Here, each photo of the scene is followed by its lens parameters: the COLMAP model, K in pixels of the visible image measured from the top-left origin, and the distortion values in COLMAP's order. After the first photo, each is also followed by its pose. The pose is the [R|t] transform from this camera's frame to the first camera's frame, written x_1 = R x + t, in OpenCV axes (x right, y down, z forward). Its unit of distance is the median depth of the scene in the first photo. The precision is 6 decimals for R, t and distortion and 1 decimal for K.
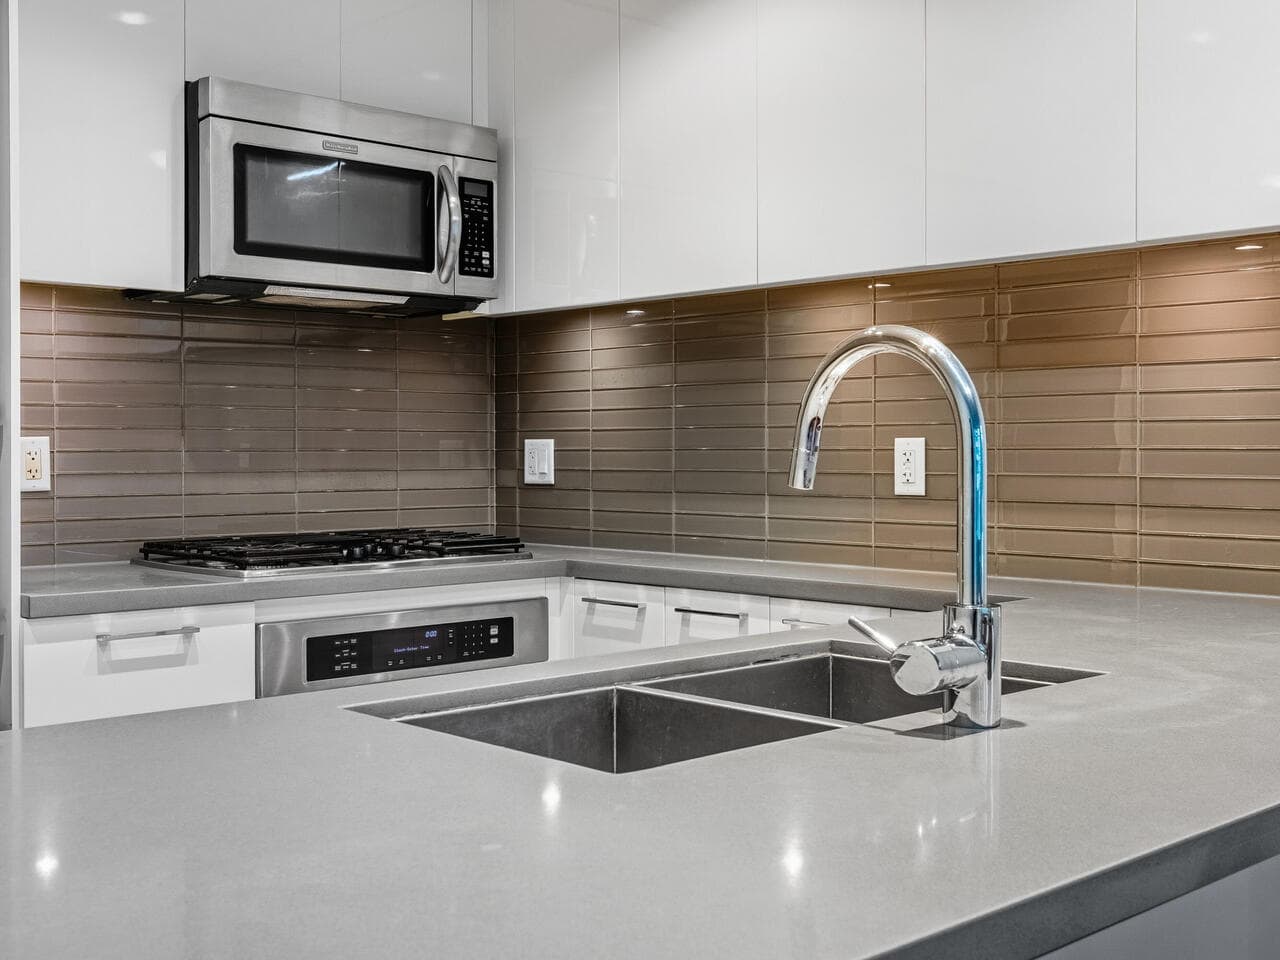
lens RADIAL K [[1506.8, 0, 640.0], [0, 1506.8, 480.0], [0, 0, 1]] dist [-0.011153, -0.019773]
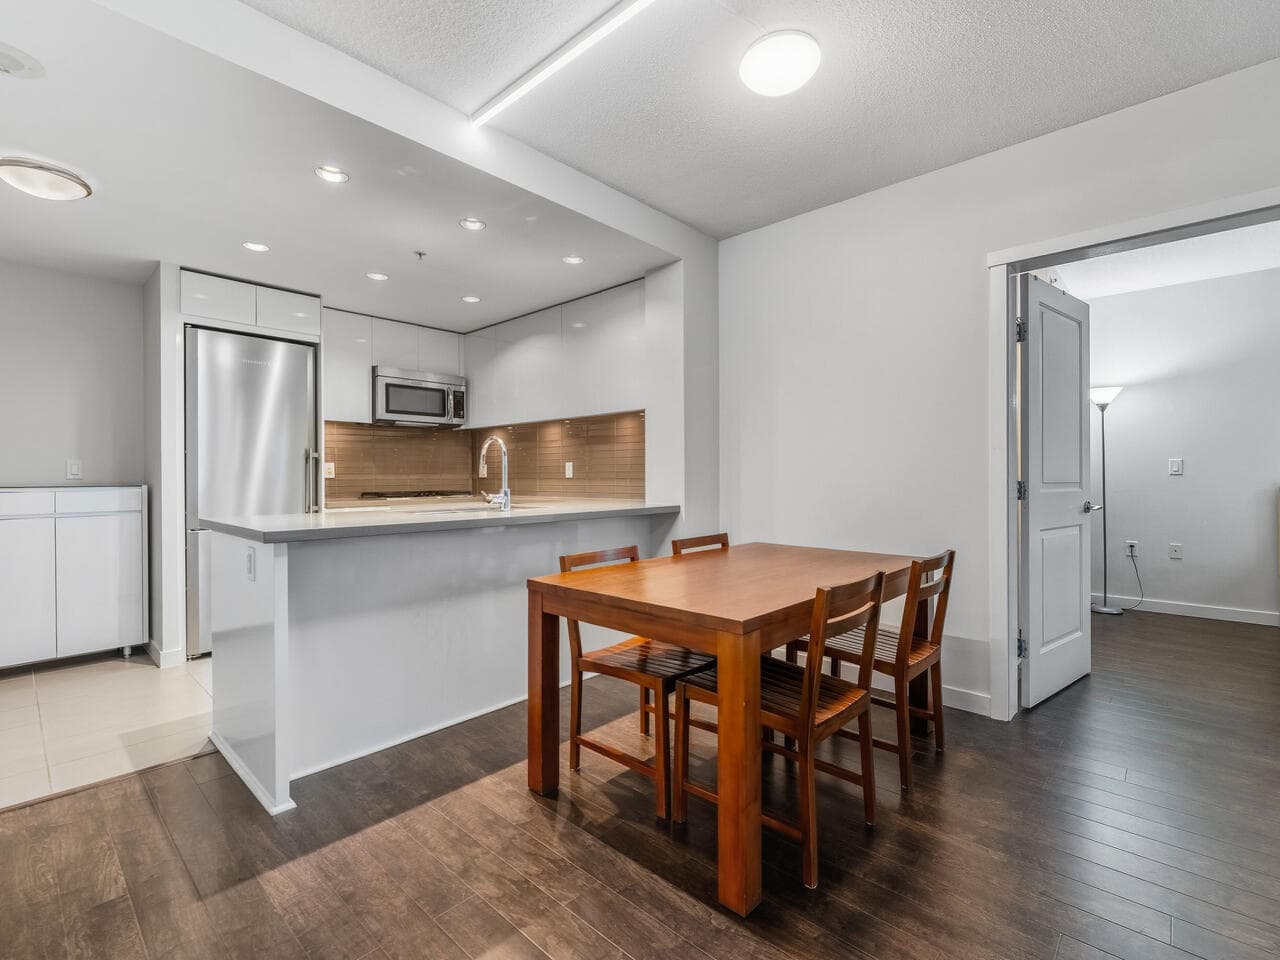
lens RADIAL K [[603.2, 0, 637.8], [0, 603.2, 466.5], [0, 0, 1]] dist [-0.001665, 0.000528]
pose [[0.997866, -0.002947, 0.065223, 0.226944], [0.005155, 0.999418, -0.033710, 0.030109], [-0.065086, 0.033974, 0.997301, -0.460136]]
